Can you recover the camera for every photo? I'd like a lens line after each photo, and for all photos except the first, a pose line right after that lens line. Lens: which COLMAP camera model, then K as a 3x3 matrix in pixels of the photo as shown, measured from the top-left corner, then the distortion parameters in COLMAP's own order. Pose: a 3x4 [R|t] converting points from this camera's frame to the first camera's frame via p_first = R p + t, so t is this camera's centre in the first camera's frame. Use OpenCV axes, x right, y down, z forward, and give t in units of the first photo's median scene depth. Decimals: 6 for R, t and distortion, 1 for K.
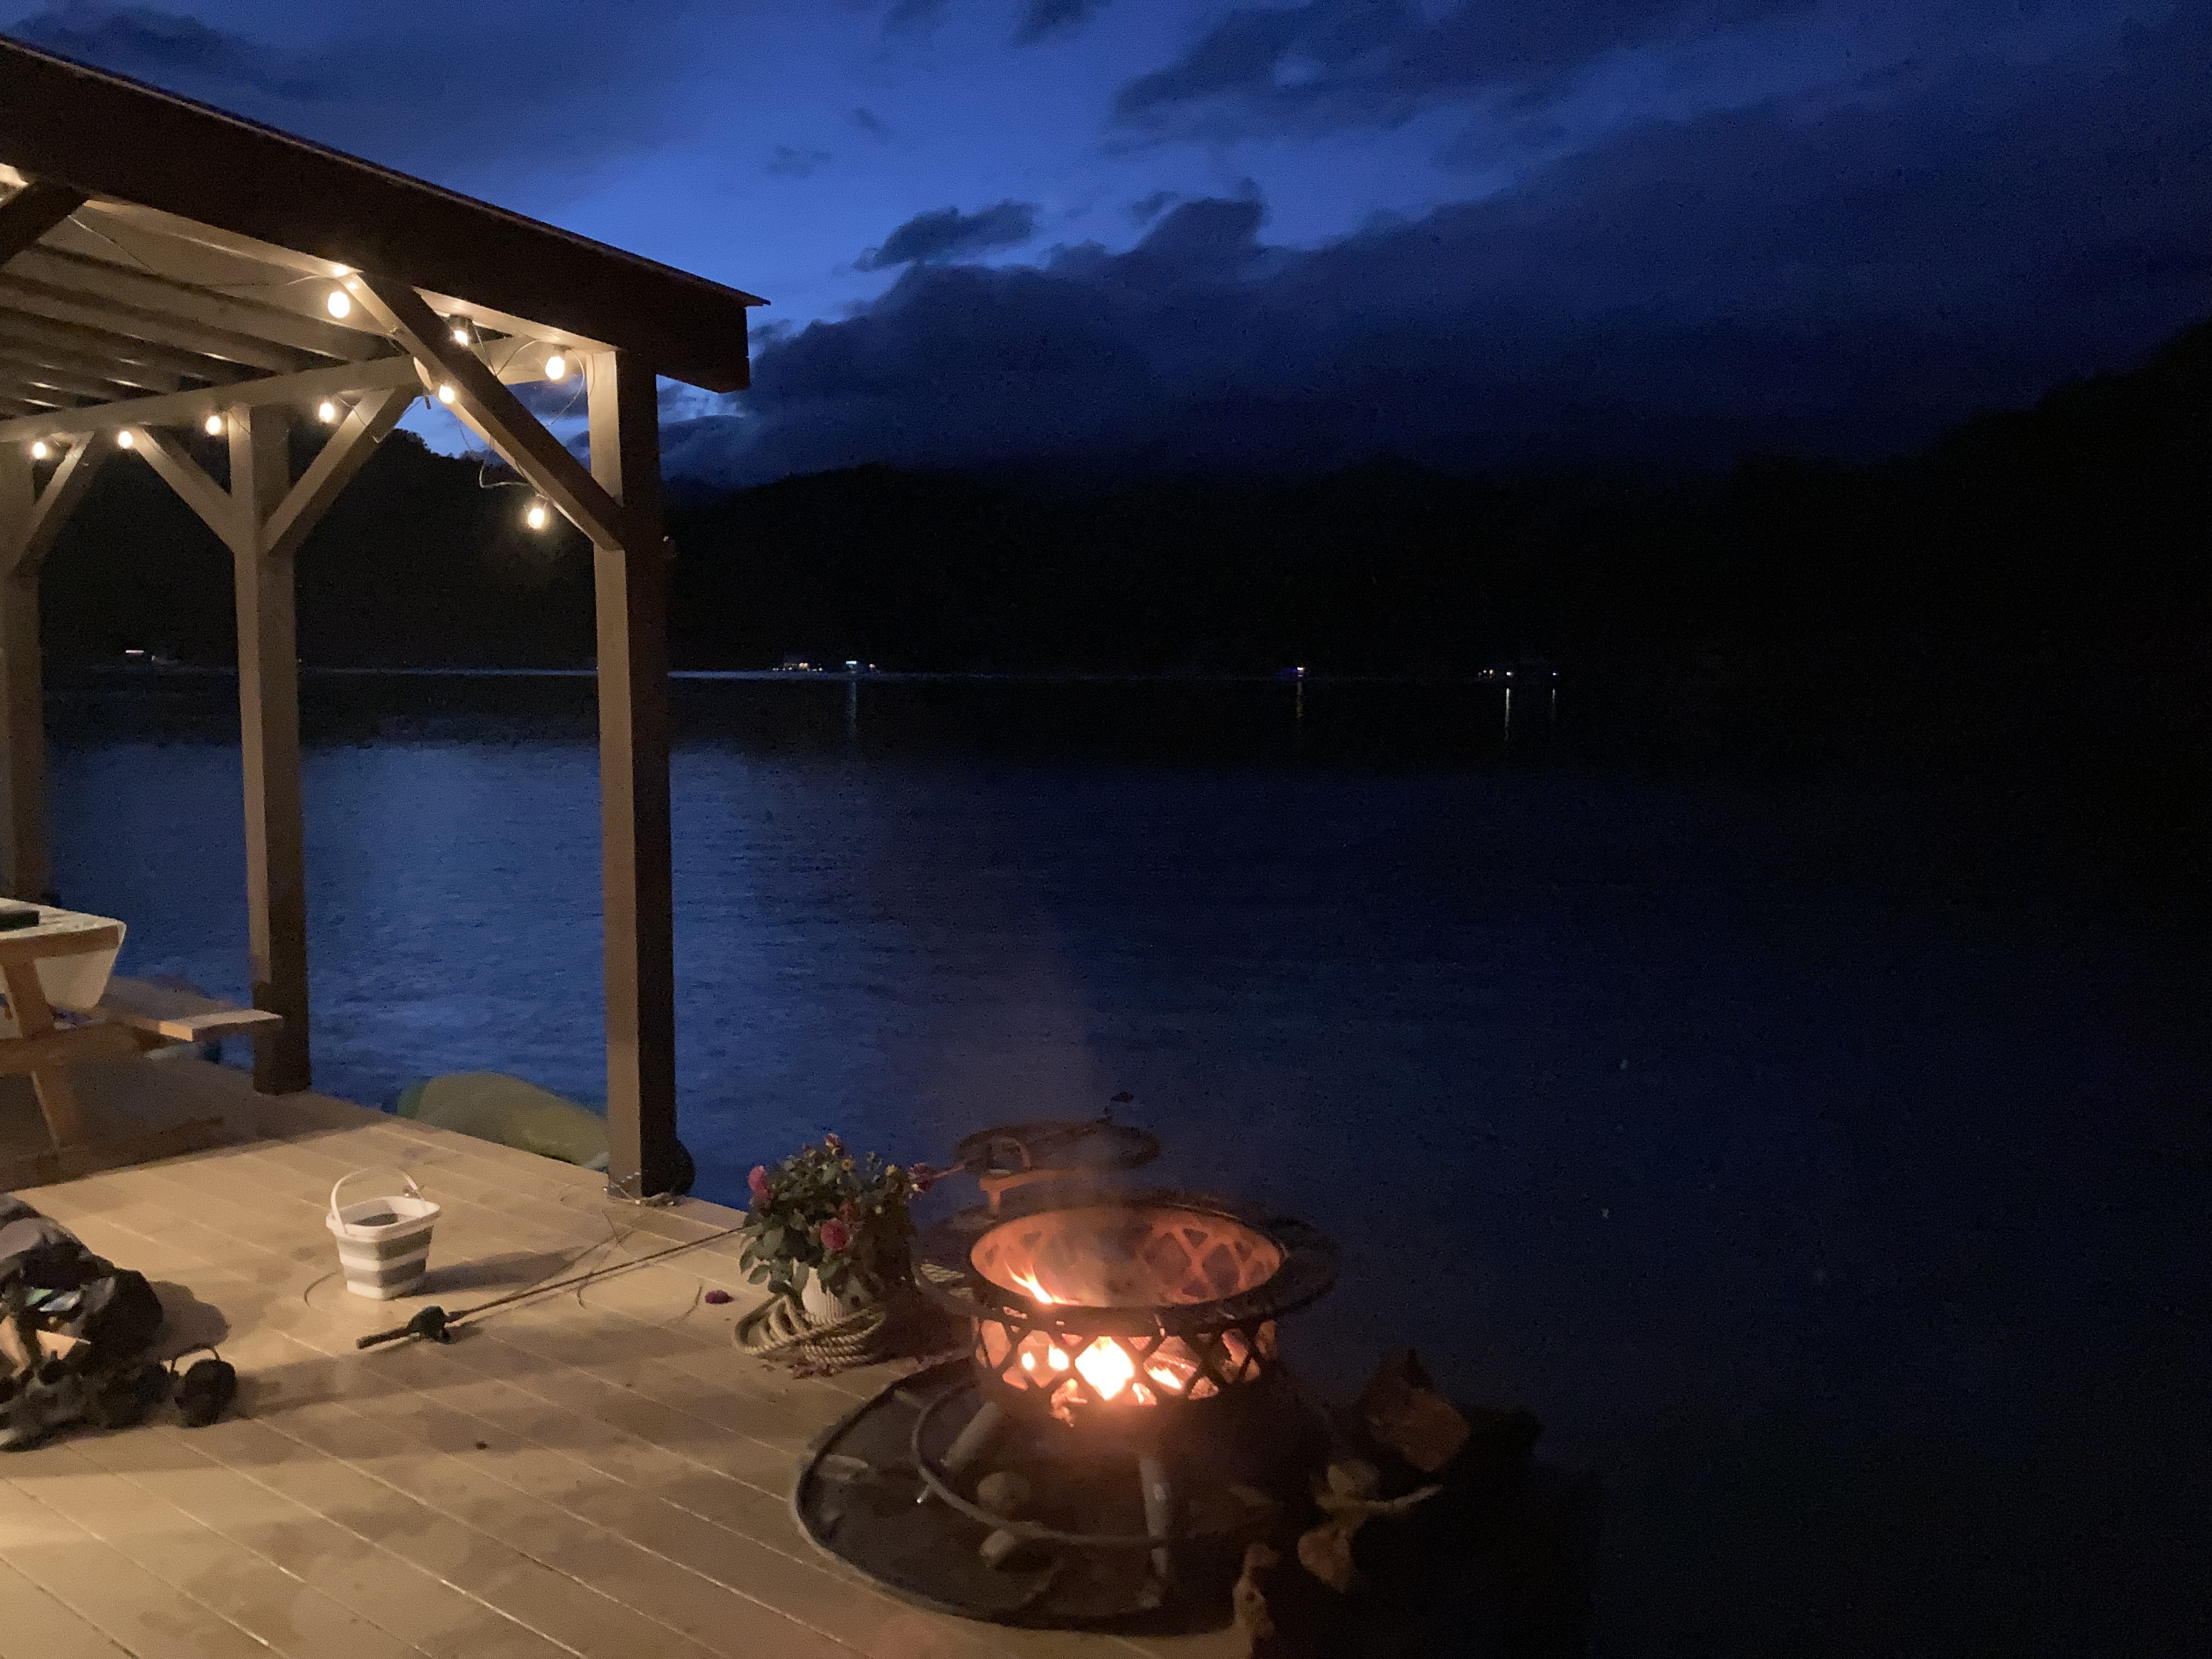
lens RADIAL K [[1811.5, 0, 1106.3], [0, 1811.5, 814.8], [0, 0, 1]] dist [0.027122, -0.036199]
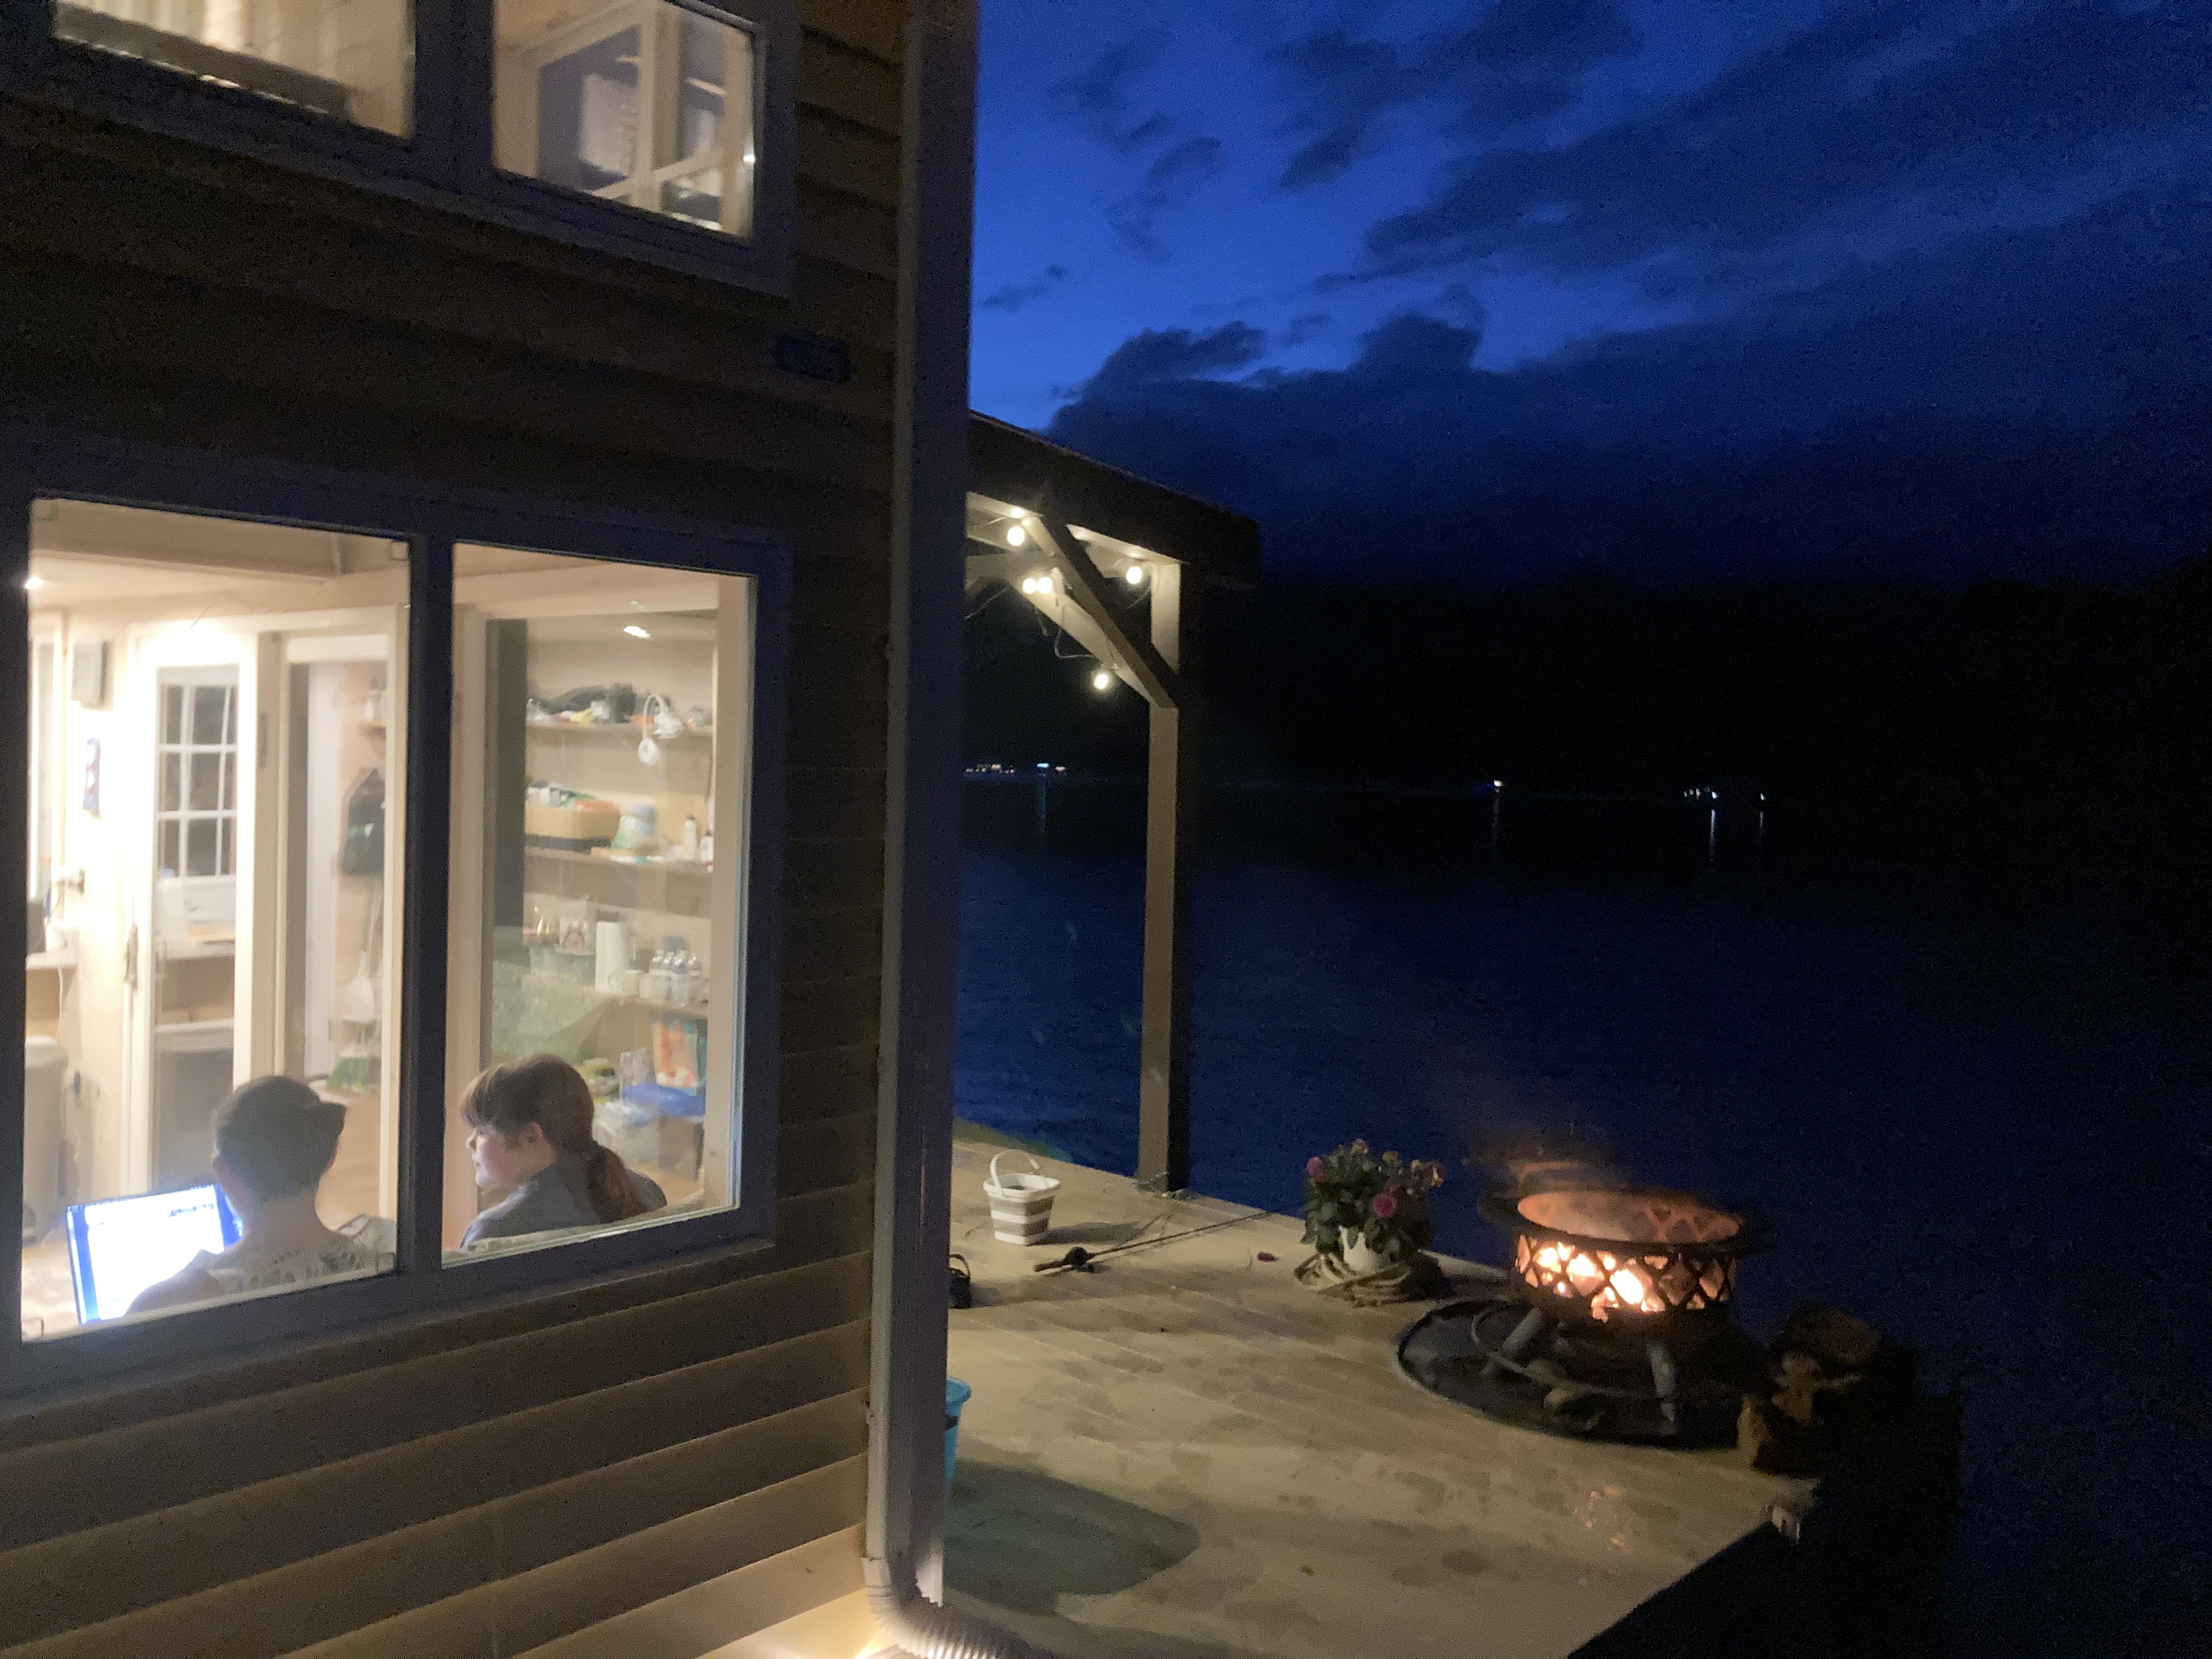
lens RADIAL K [[1811.5, 0, 1104.6], [0, 1811.5, 838.6], [0, 0, 1]] dist [0.027122, -0.036199]
pose [[0.995086, 0.032266, -0.093613, -0.230439], [-0.036387, 0.998427, -0.042653, 0.013154], [0.092089, 0.045850, 0.994695, -0.416283]]
